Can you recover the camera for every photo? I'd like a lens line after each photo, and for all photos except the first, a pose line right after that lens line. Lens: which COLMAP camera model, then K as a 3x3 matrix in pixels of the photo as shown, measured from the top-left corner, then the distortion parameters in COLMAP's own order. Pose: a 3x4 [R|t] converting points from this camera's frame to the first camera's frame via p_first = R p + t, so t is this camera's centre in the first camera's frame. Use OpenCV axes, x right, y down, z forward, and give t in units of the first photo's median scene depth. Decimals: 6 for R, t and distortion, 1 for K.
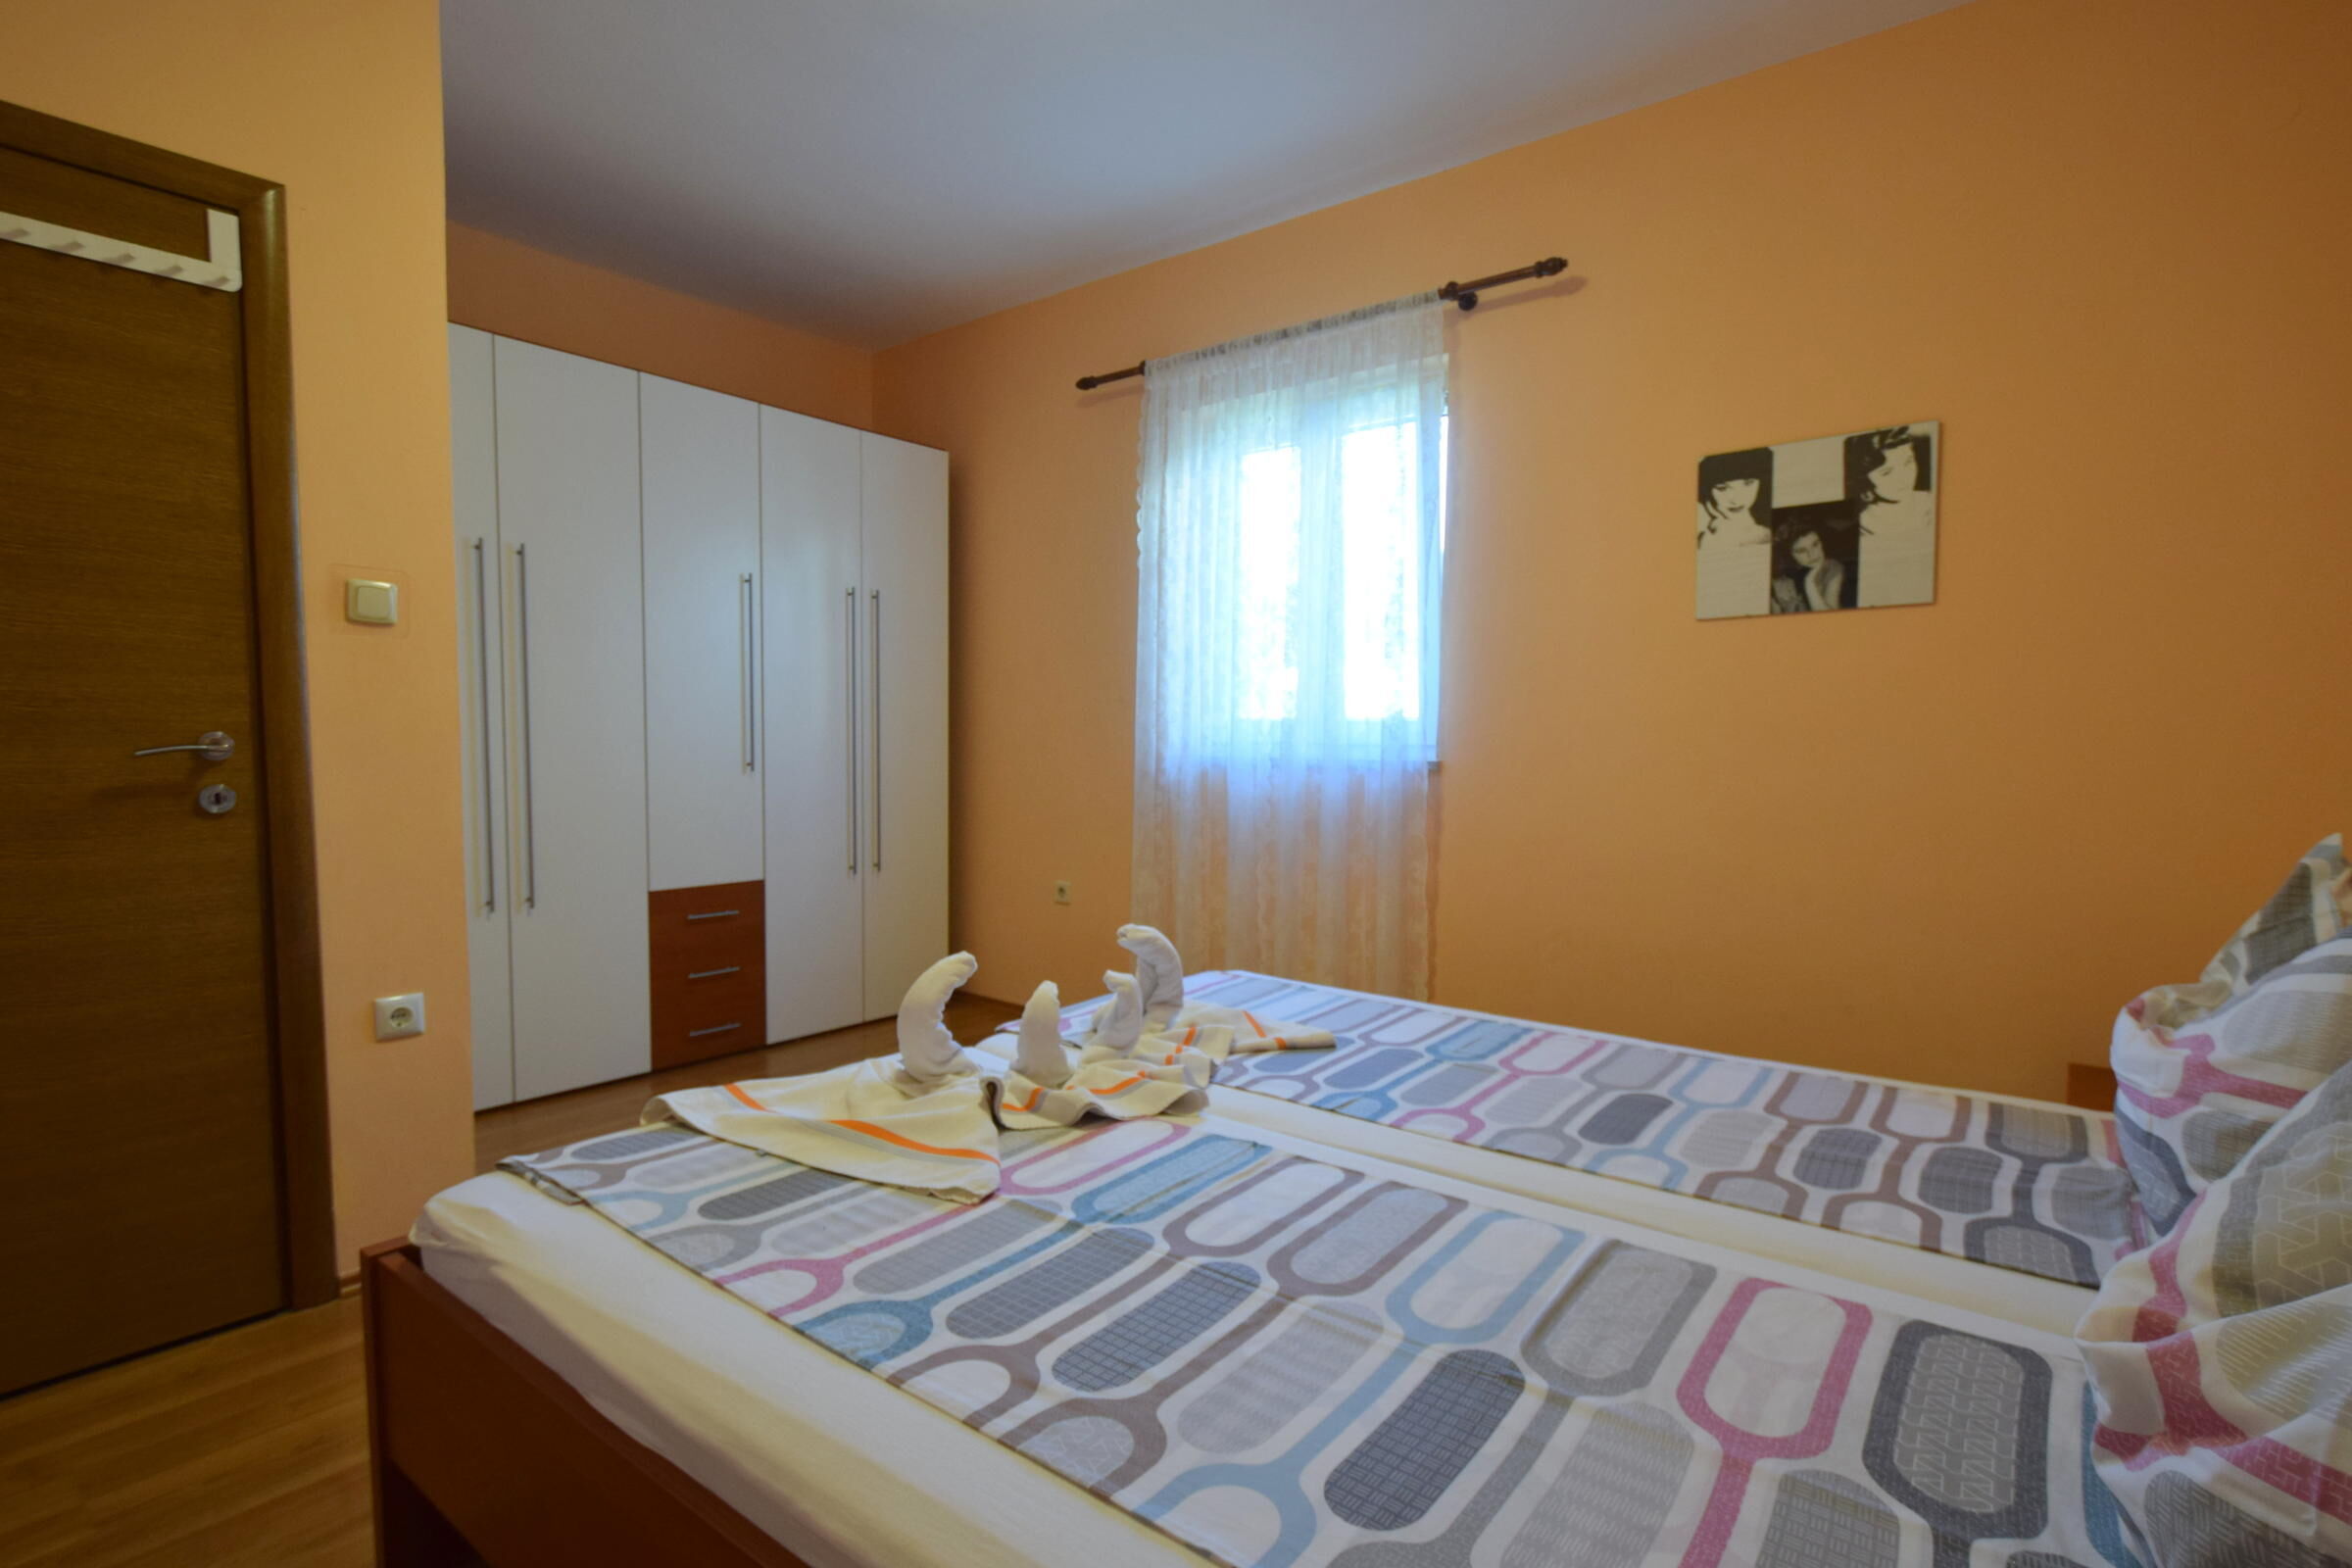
lens RADIAL K [[1102.6, 0, 1160.4], [0, 1102.6, 802.6], [0, 0, 1]] dist [0.000236, -0.001930]
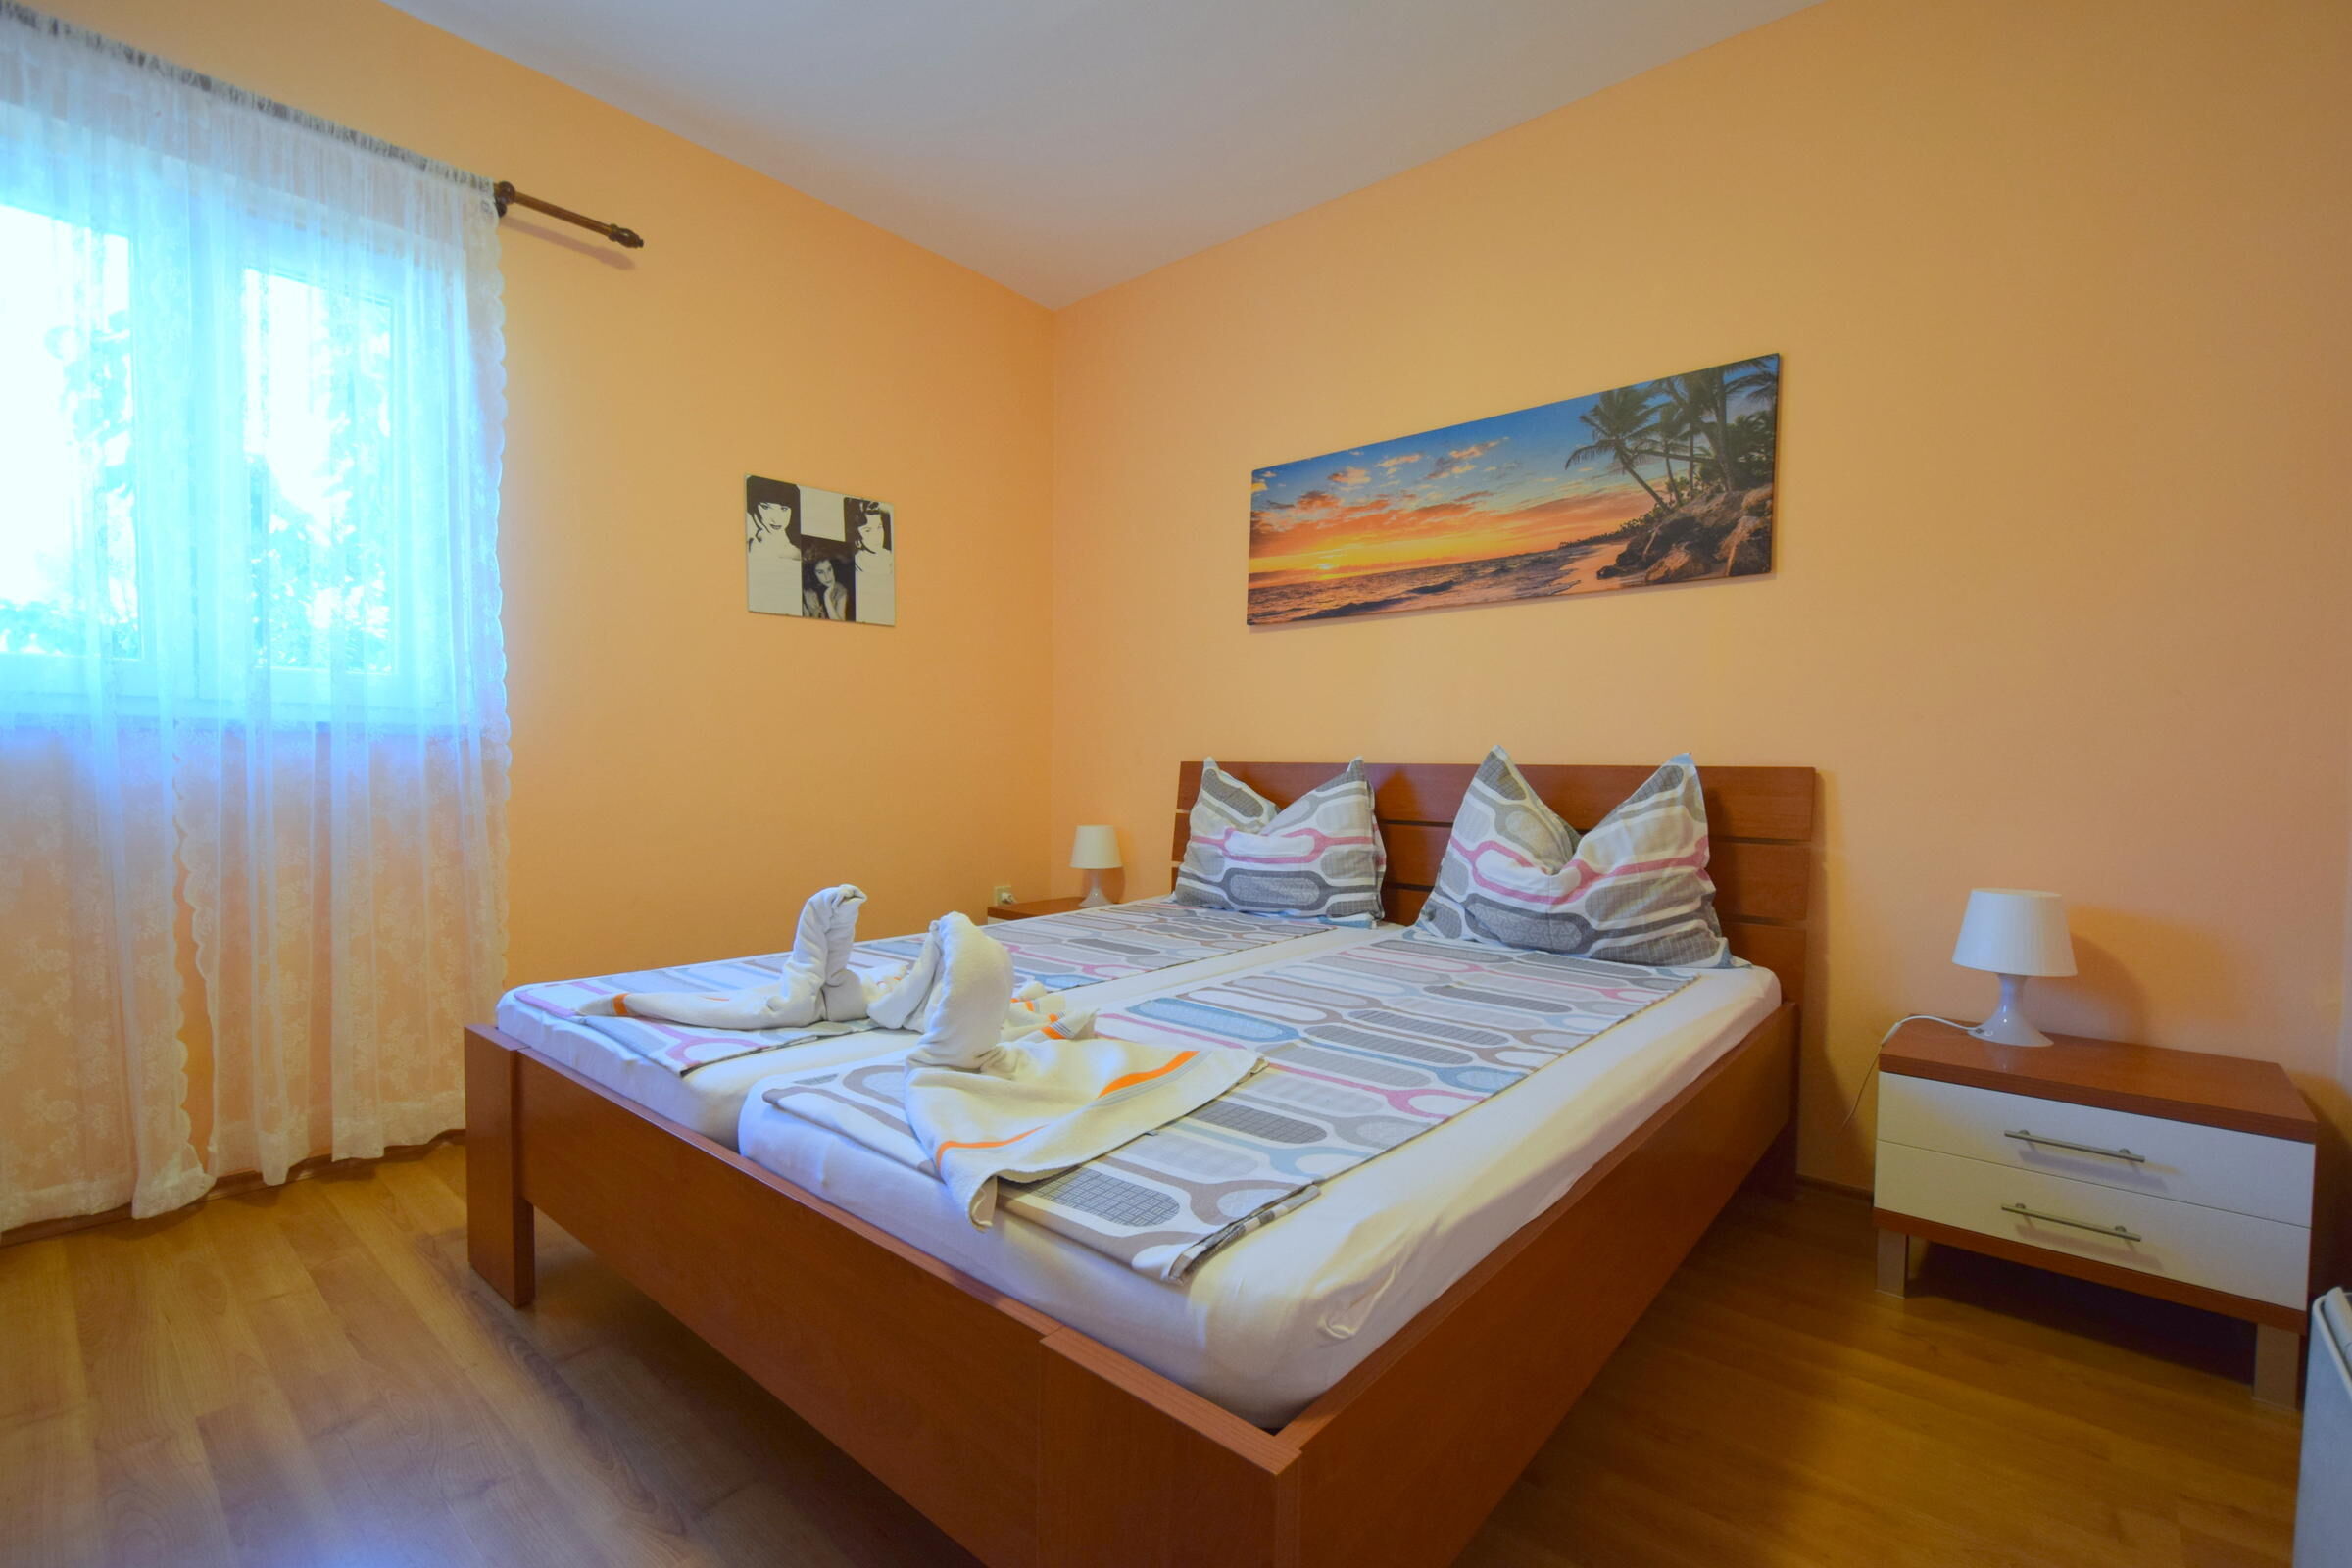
lens RADIAL K [[1036.2, 0, 1165.1], [0, 1036.2, 796.1], [0, 0, 1]] dist [0.004957, -0.005121]
pose [[0.059194, -0.038259, 0.997513, -0.660575], [0.045117, 0.998347, 0.035614, 0.015461], [-0.997226, 0.042897, 0.060822, 0.529932]]
